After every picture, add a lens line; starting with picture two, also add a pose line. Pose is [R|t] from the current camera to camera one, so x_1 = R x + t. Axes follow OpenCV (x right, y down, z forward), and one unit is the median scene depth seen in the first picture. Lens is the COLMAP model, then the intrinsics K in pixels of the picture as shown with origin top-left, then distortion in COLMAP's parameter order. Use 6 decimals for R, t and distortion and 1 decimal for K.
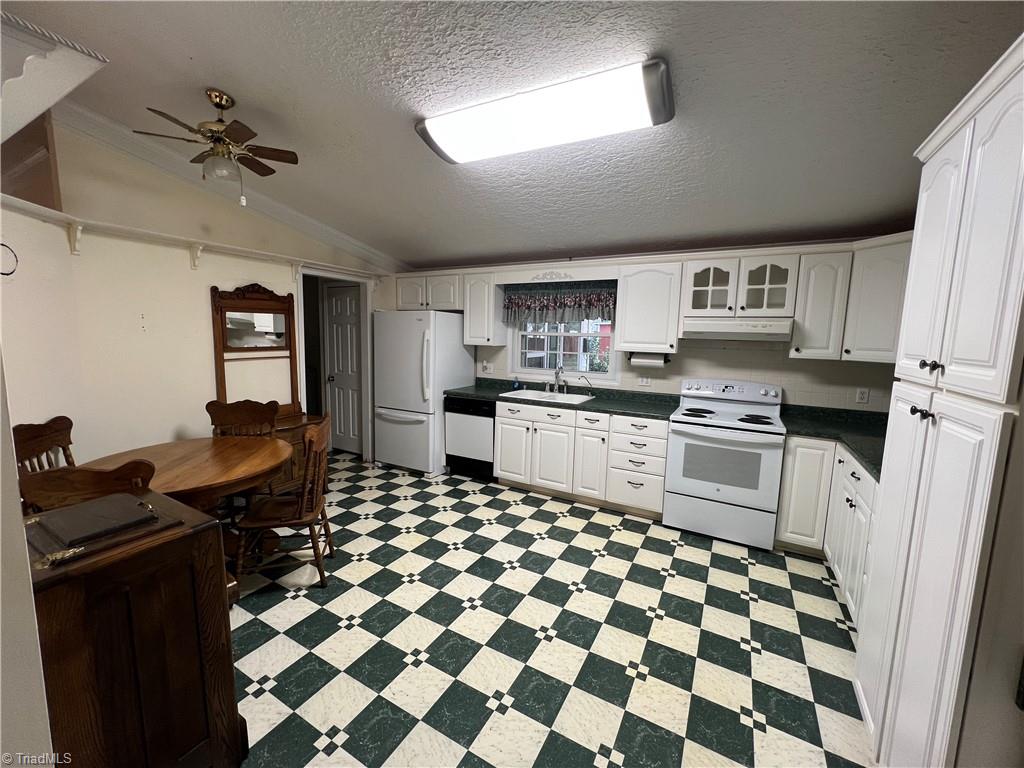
lens RADIAL K [[411.4, 0, 509.8], [0, 411.4, 381.3], [0, 0, 1]] dist [-0.000164, 0.000064]
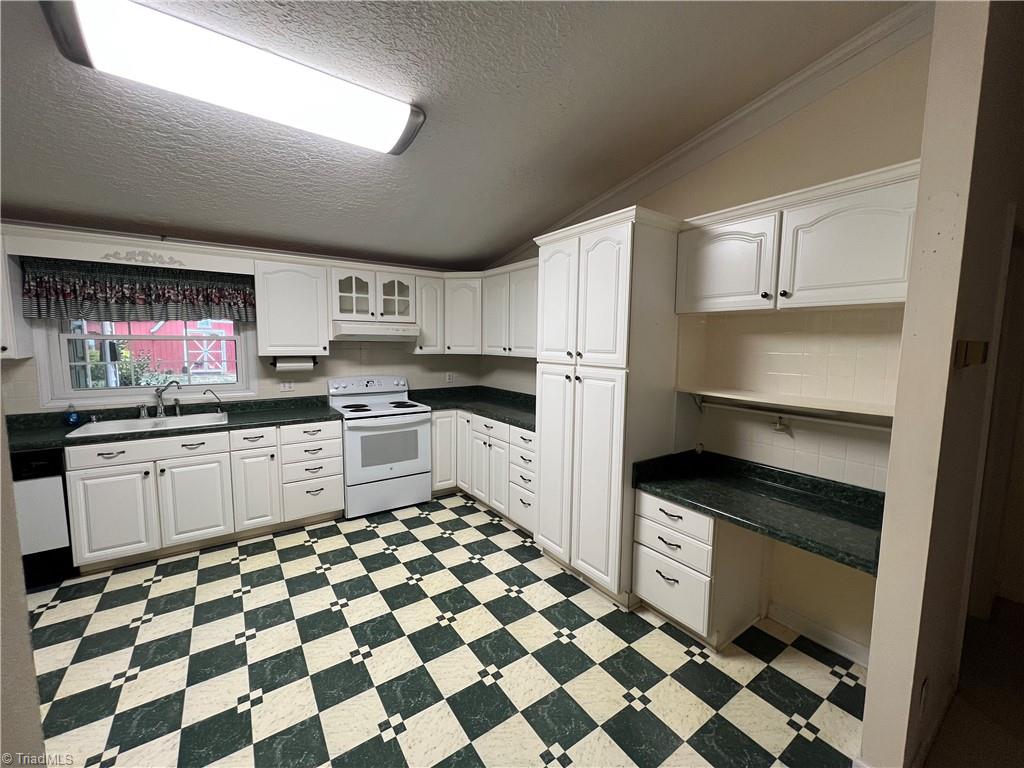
lens RADIAL K [[411.4, 0, 509.8], [0, 411.4, 381.3], [0, 0, 1]] dist [-0.000164, 0.000064]
pose [[0.439527, -0.108210, 0.891687, -0.344282], [0.103877, 0.992180, 0.069202, -0.028668], [-0.892203, 0.062210, 0.447331, 0.143293]]
